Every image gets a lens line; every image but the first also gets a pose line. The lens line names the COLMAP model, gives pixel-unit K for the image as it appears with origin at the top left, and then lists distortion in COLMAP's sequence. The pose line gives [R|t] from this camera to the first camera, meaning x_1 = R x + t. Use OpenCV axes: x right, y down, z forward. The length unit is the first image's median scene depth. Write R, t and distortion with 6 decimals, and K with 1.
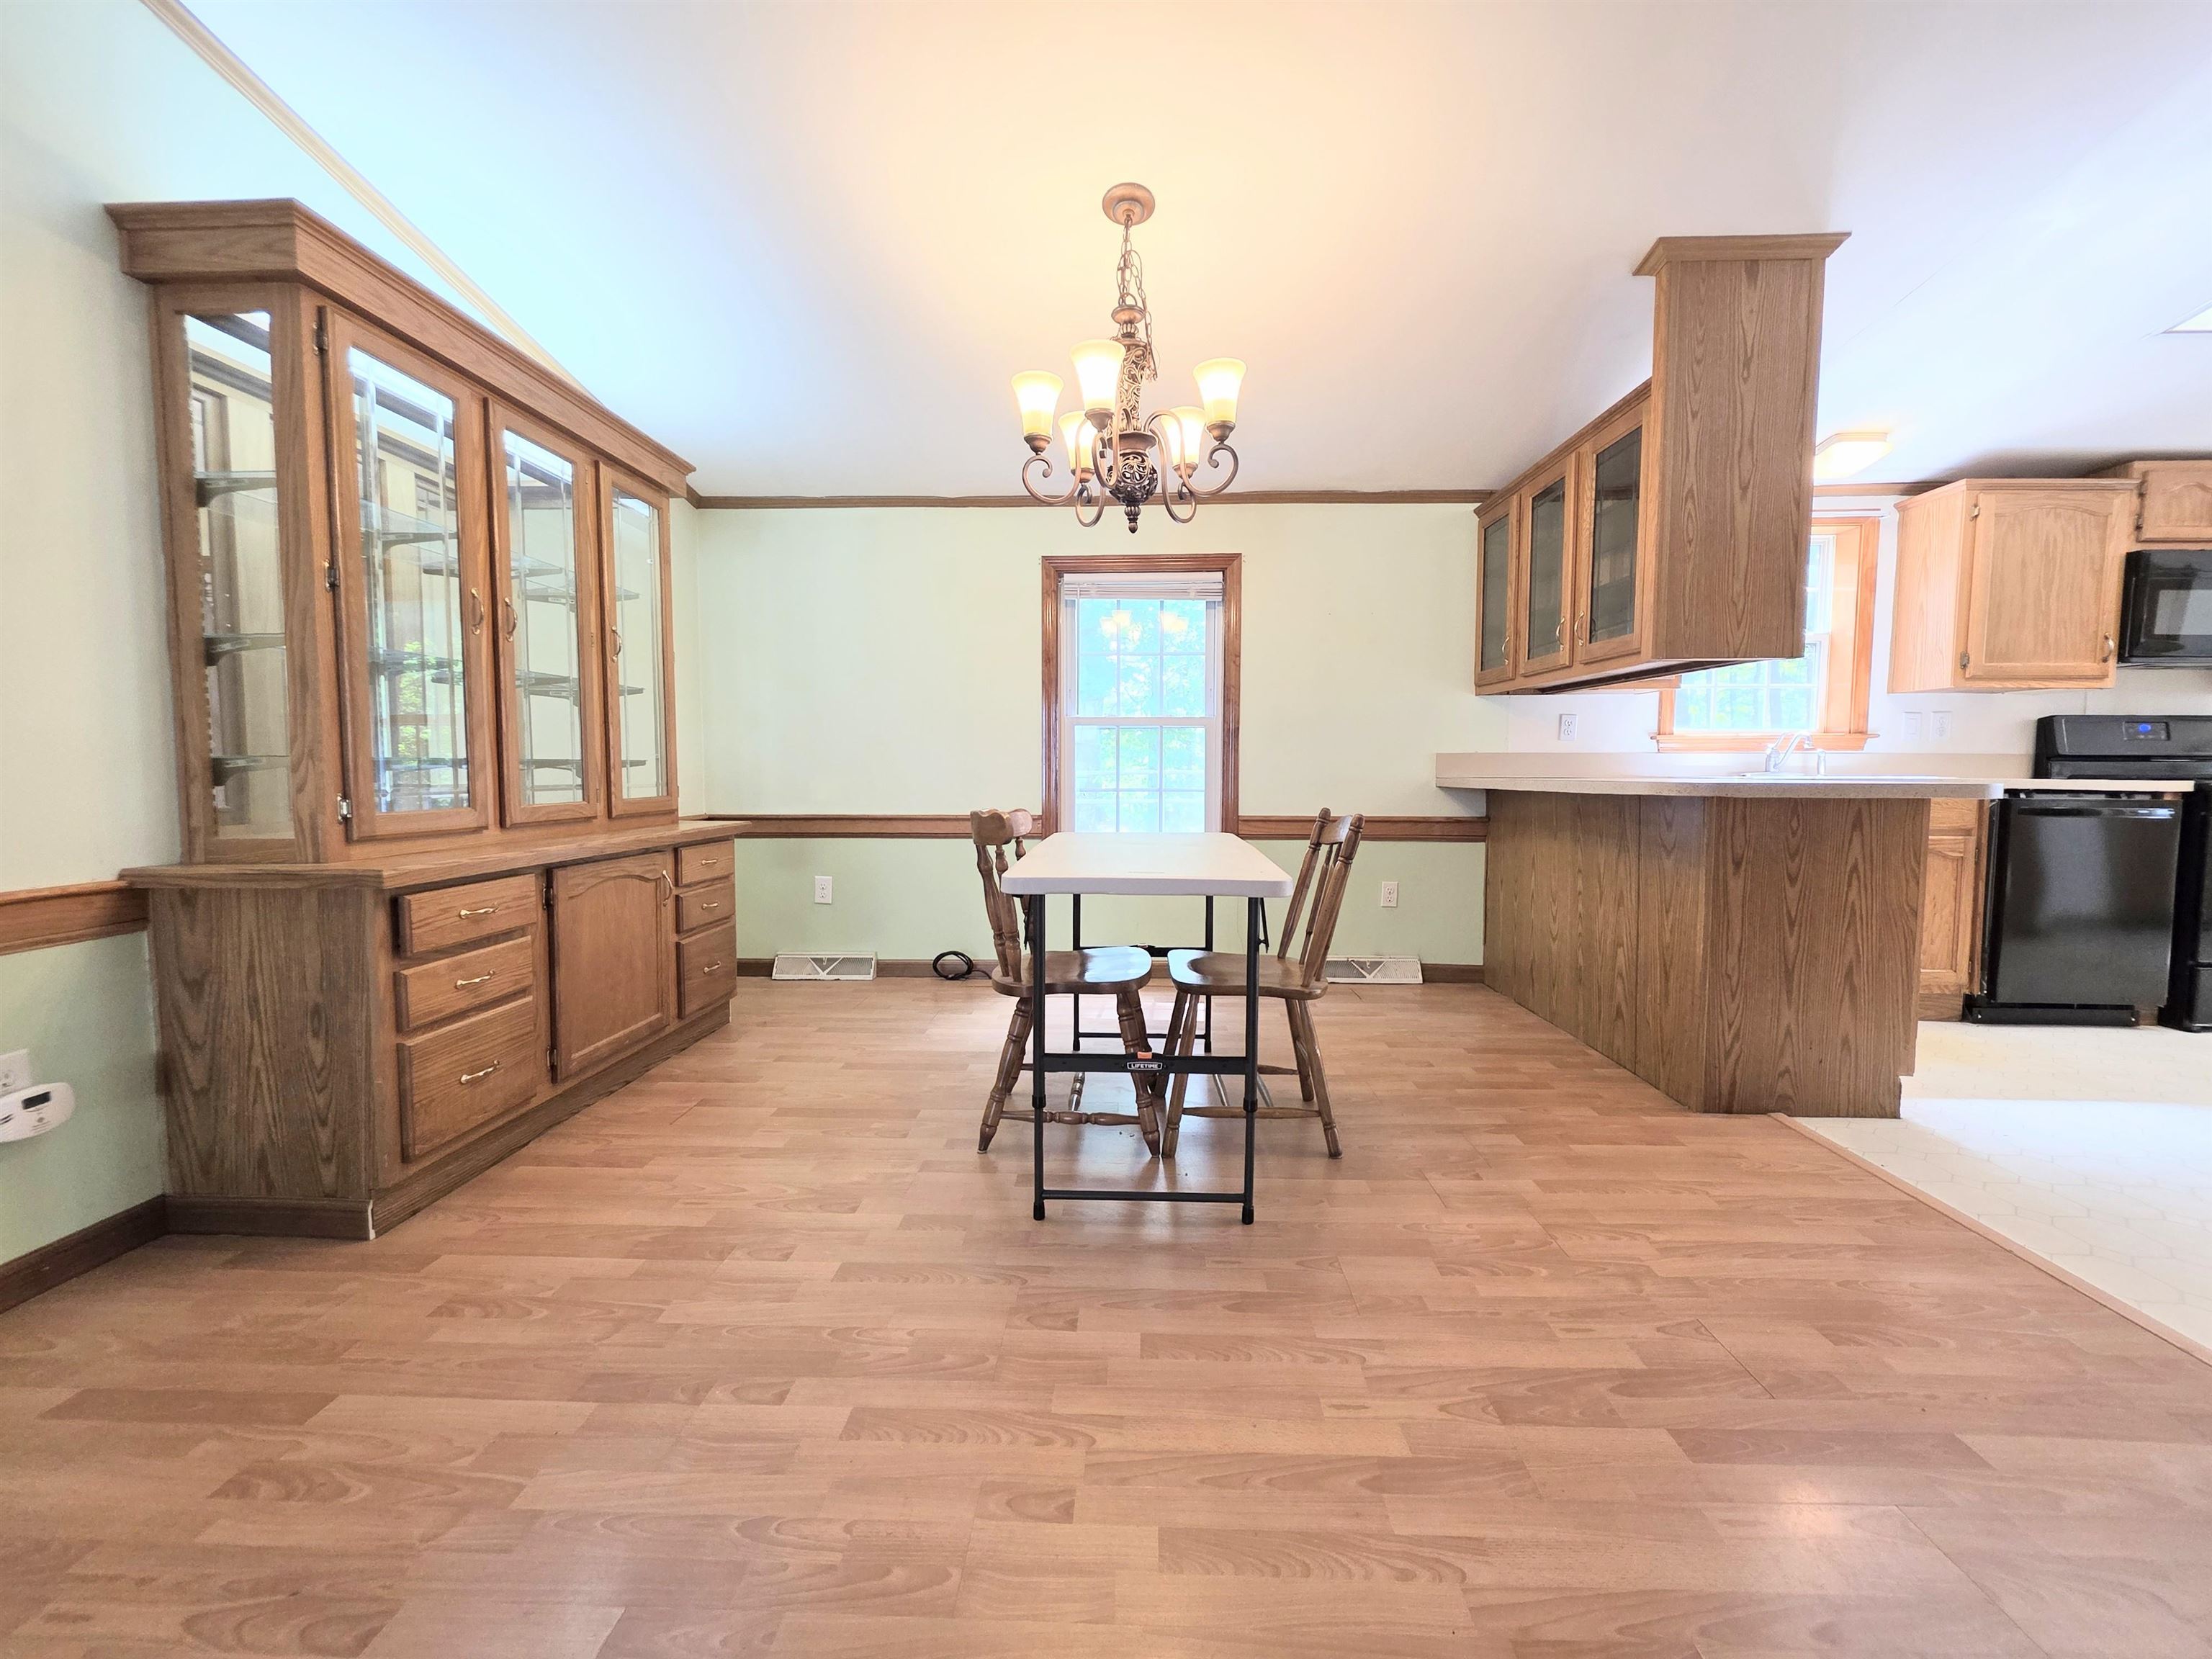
lens RADIAL K [[882.3, 0, 1108.3], [0, 882.3, 822.2], [0, 0, 1]] dist [-0.000496, 0.000713]
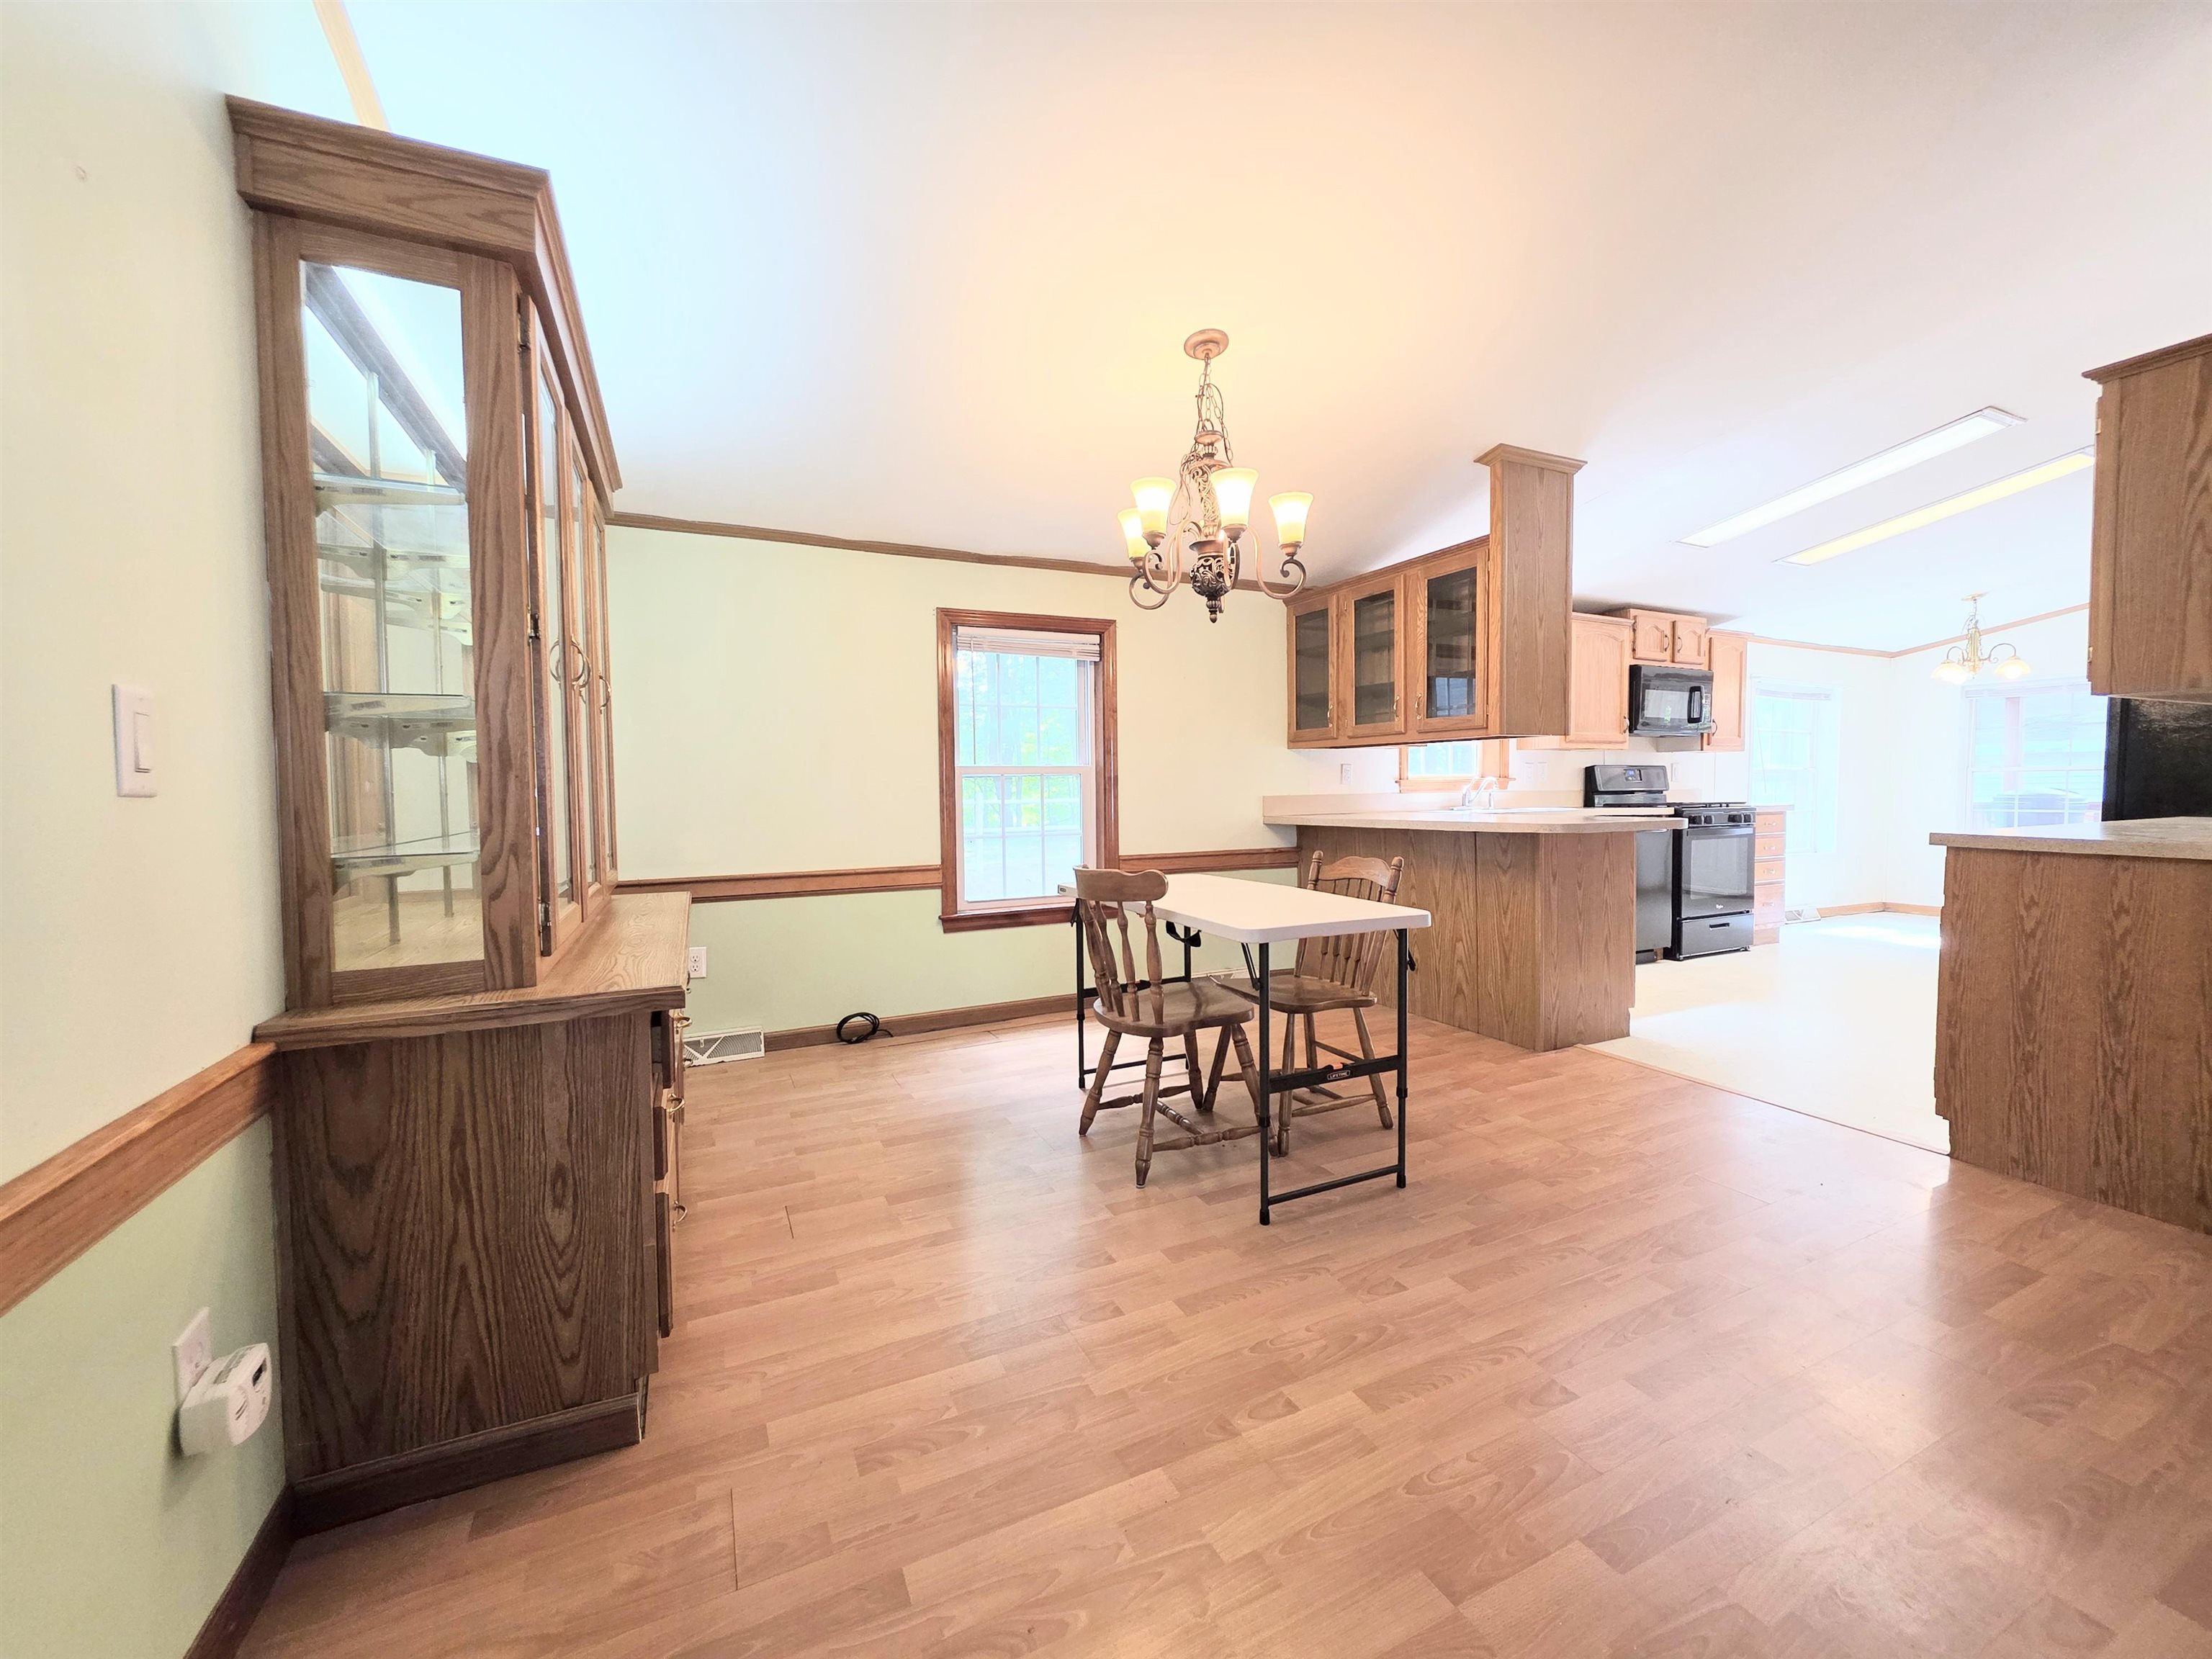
lens RADIAL K [[882.3, 0, 1108.3], [0, 882.3, 822.2], [0, 0, 1]] dist [-0.000496, 0.000713]
pose [[0.886811, -0.030875, 0.461100, -0.584011], [0.044078, 0.998868, -0.017890, -0.046974], [-0.460026, 0.036189, 0.887168, 0.040949]]
